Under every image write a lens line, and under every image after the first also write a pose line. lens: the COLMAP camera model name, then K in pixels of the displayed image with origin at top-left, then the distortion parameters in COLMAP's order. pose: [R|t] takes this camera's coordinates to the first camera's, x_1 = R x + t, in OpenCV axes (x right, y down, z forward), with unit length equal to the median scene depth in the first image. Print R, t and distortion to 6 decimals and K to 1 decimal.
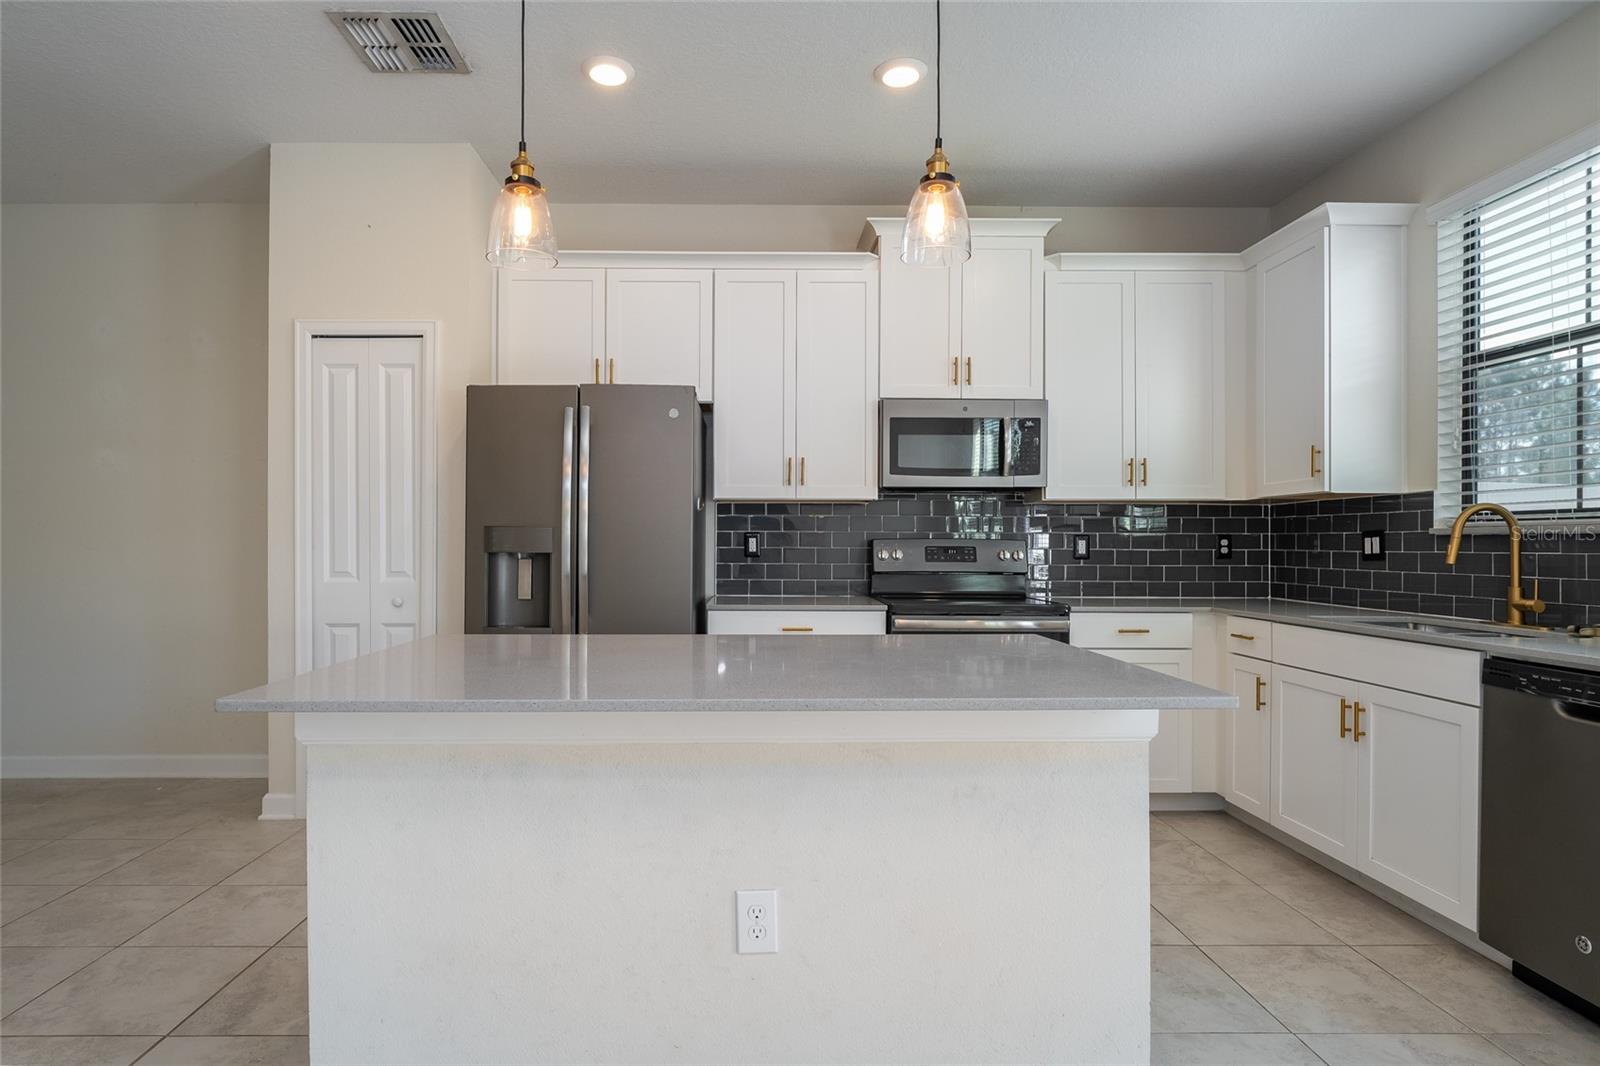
lens RADIAL K [[852.5, 0, 759.4], [0, 852.5, 538.8], [0, 0, 1]] dist [-0.005159, -0.000786]
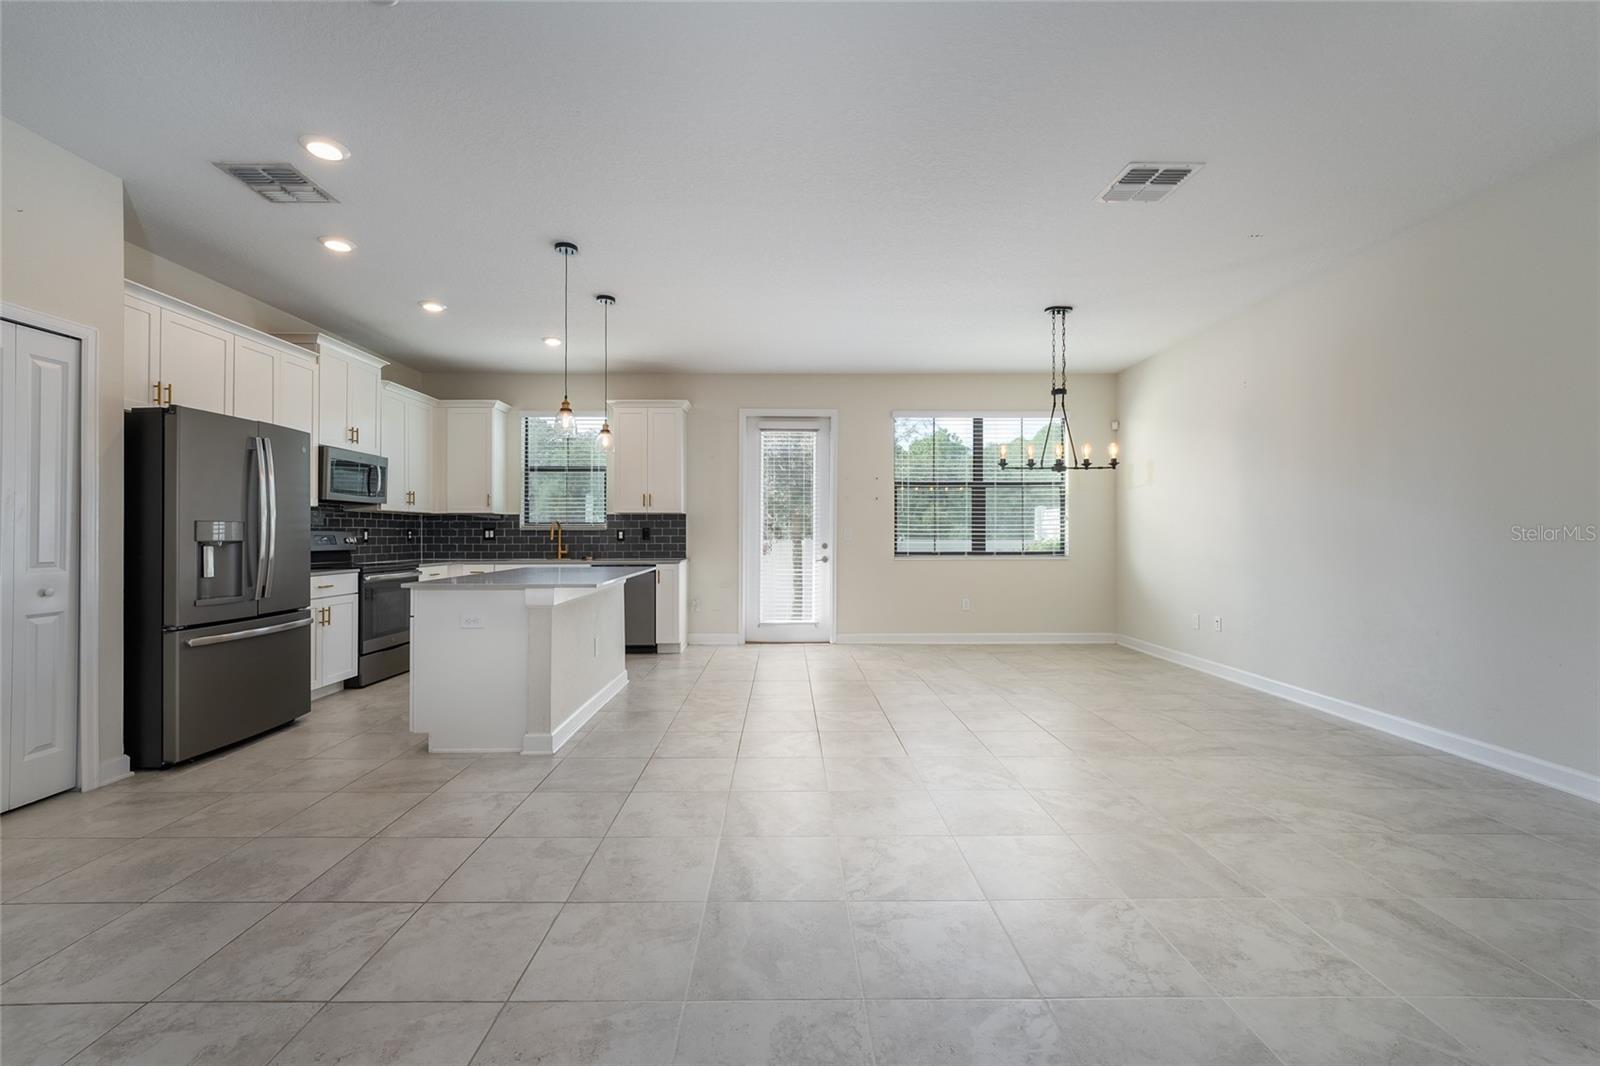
lens RADIAL K [[658.8, 0, 788.9], [0, 658.8, 532.9], [0, 0, 1]] dist [-0.001436, -0.000059]
pose [[-0.003445, -0.000601, 0.999994, -1.182222], [-0.005239, 0.999986, 0.000583, -0.001579], [-0.999980, -0.005237, -0.003448, 0.113164]]
